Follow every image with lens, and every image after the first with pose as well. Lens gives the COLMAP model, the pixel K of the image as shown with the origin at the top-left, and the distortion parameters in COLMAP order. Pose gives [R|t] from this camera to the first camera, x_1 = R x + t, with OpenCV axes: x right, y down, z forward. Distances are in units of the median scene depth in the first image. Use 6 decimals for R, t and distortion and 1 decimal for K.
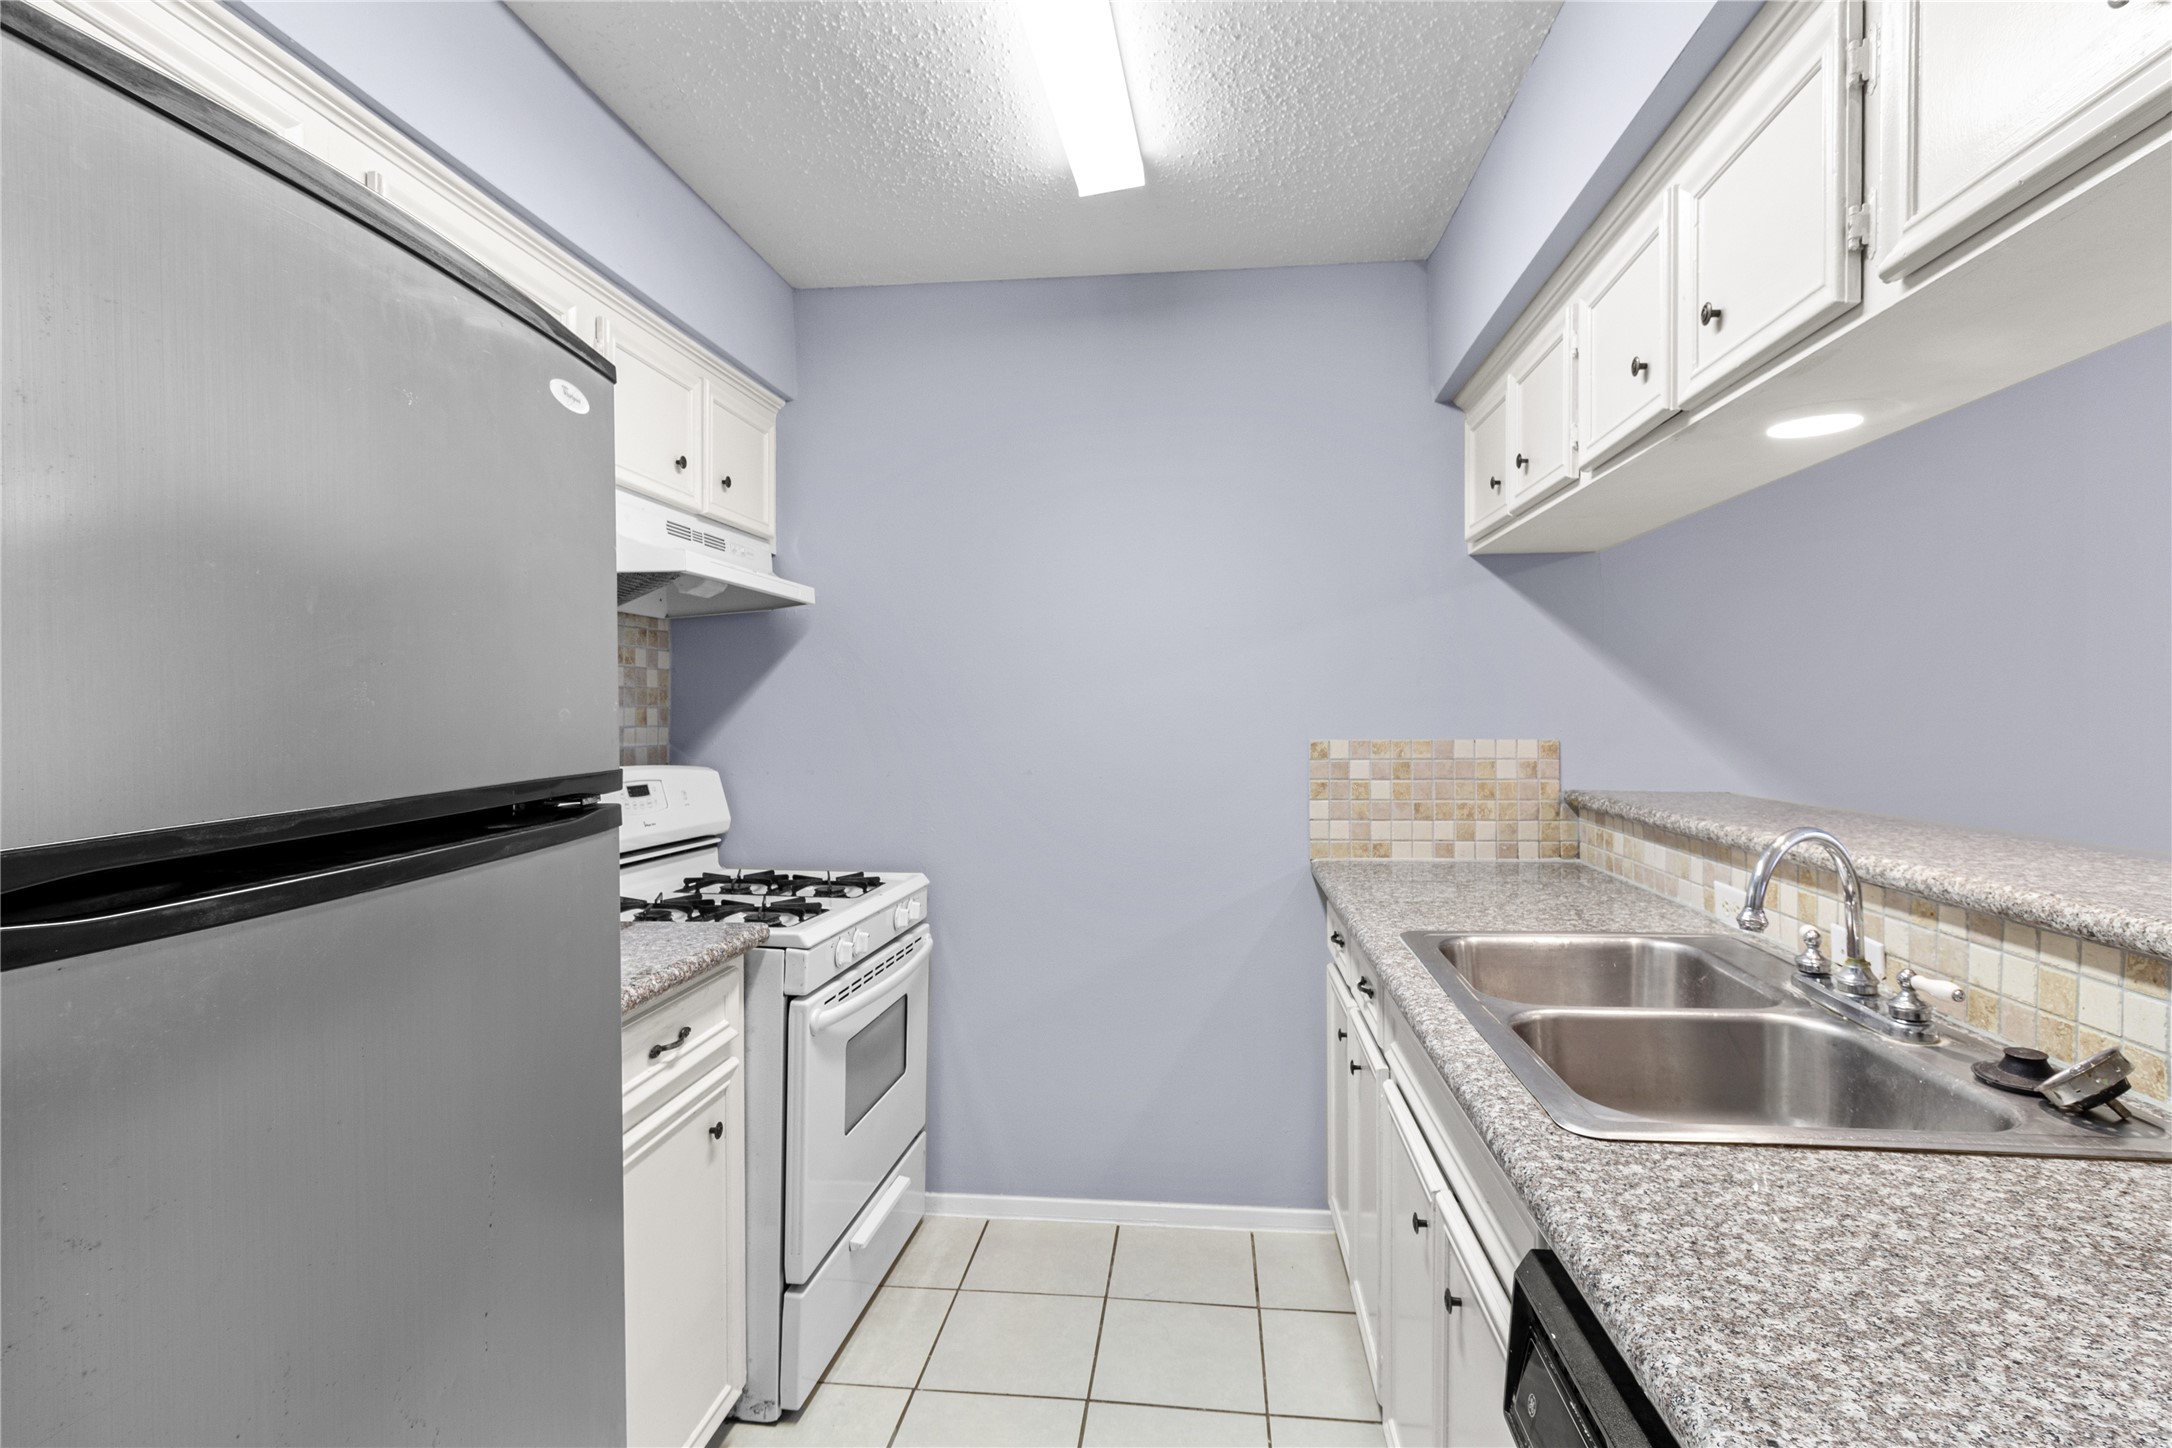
lens RADIAL K [[1045.4, 0, 1087.5], [0, 1045.4, 721.8], [0, 0, 1]] dist [0.003713, 0.000675]
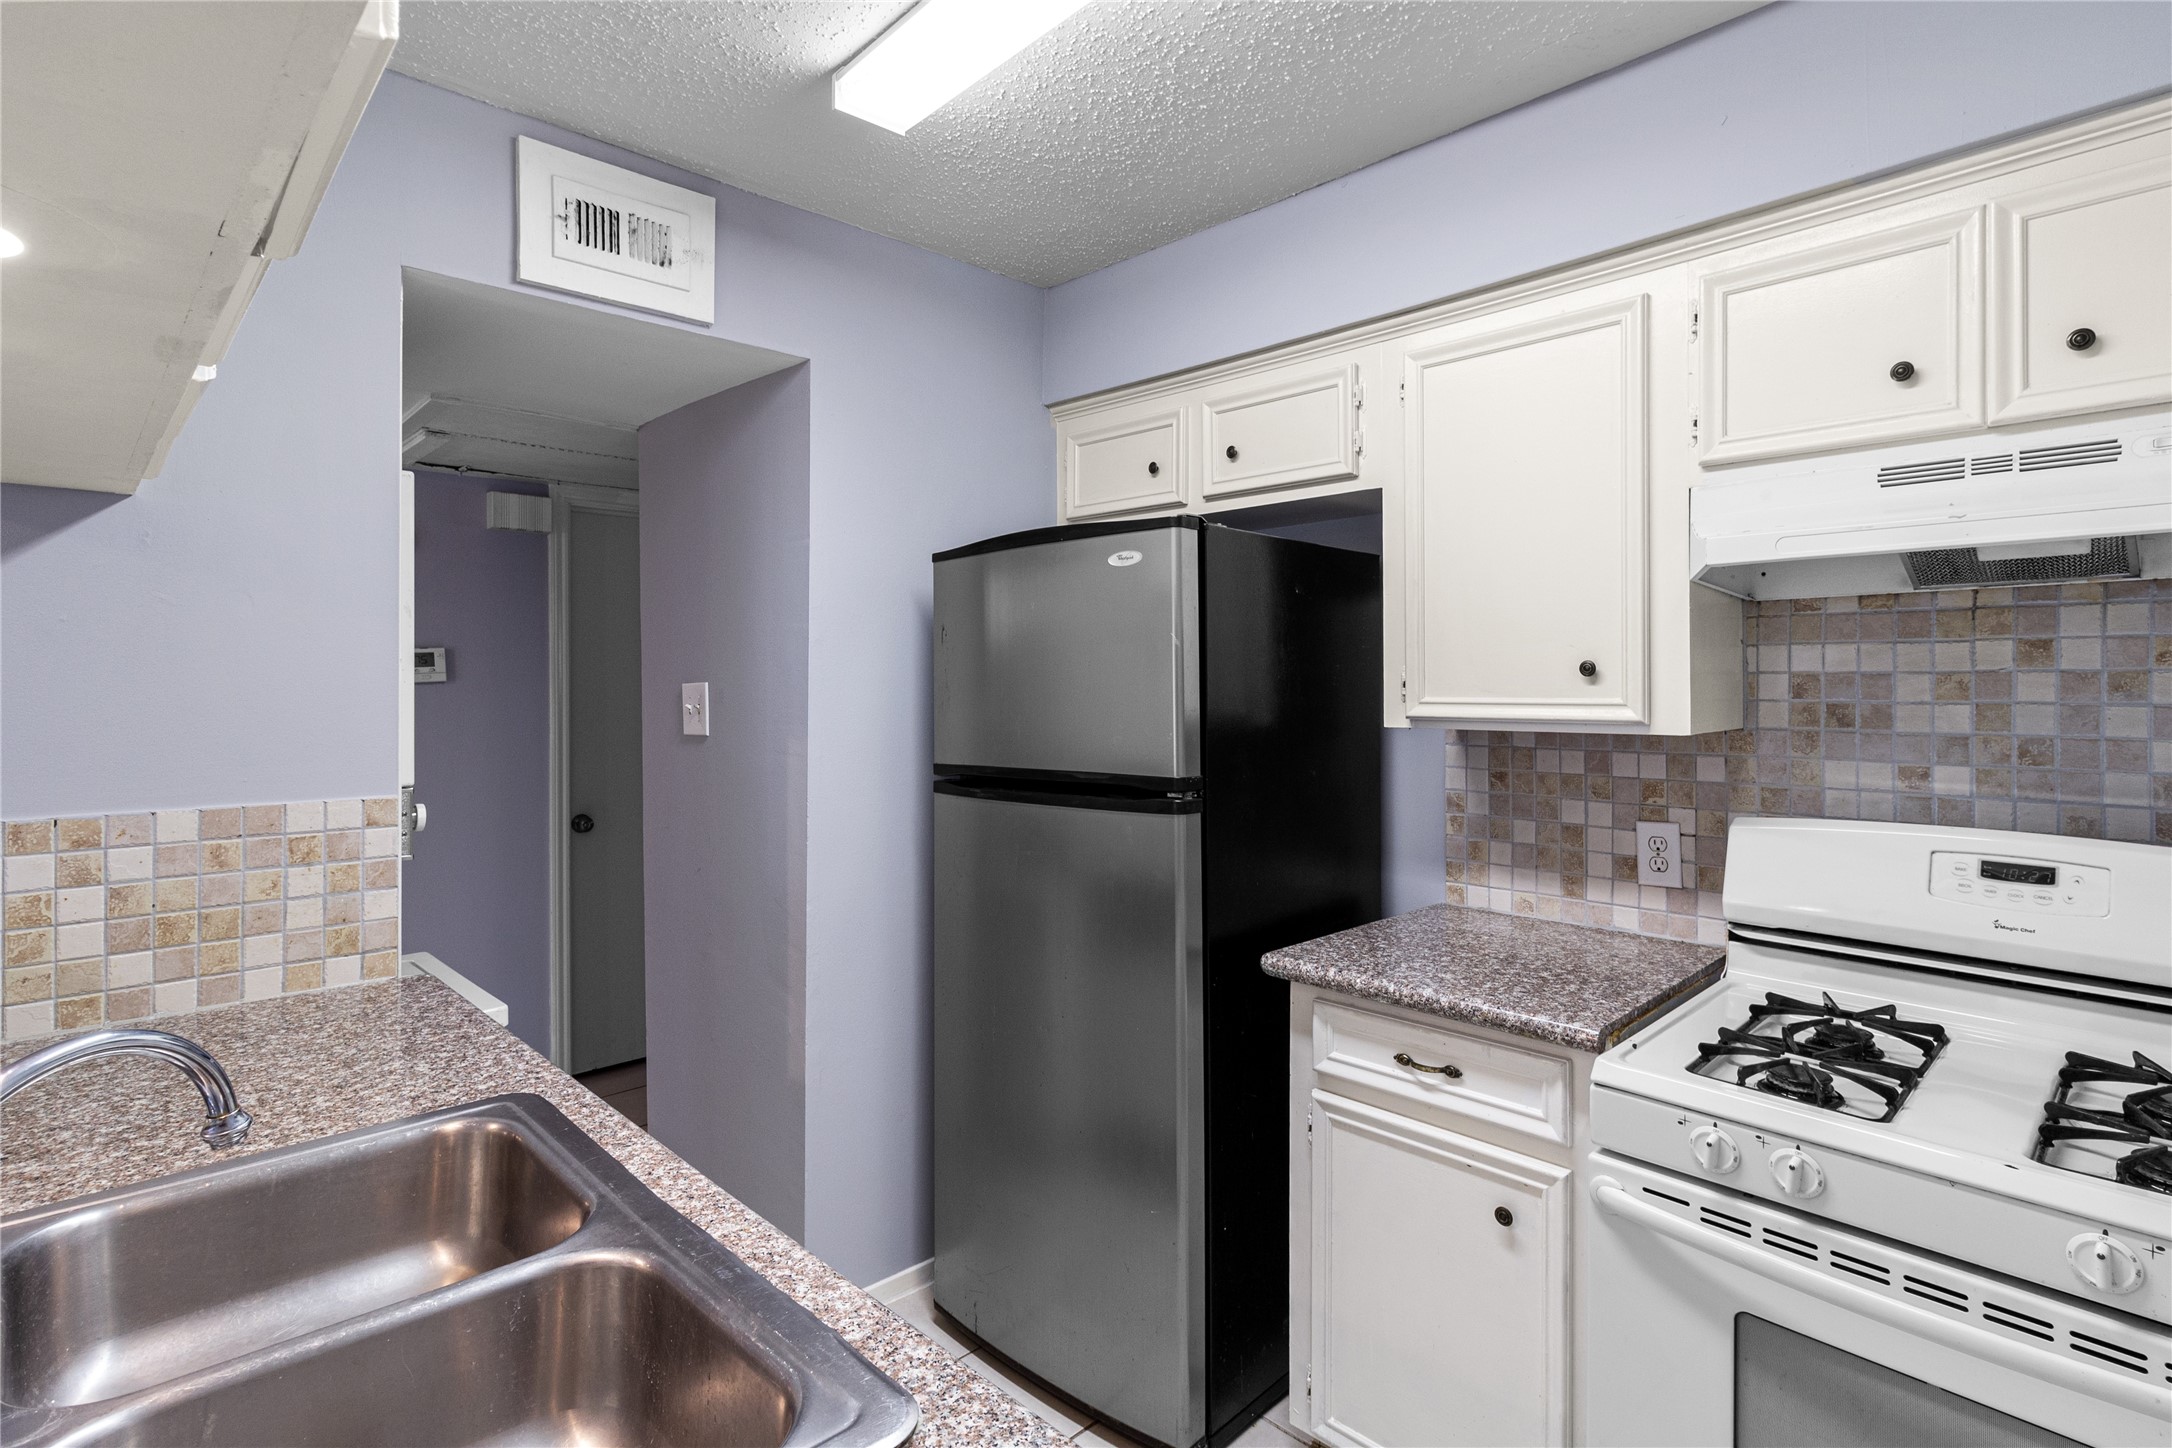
lens RADIAL K [[1045.4, 0, 1099.9], [0, 1045.4, 679.2], [0, 0, 1]] dist [0.003713, 0.000675]
pose [[-0.628240, 0.003259, -0.778013, 1.129546], [-0.000980, 0.999987, 0.004981, -0.147717], [0.778019, 0.003892, -0.628229, 2.609318]]
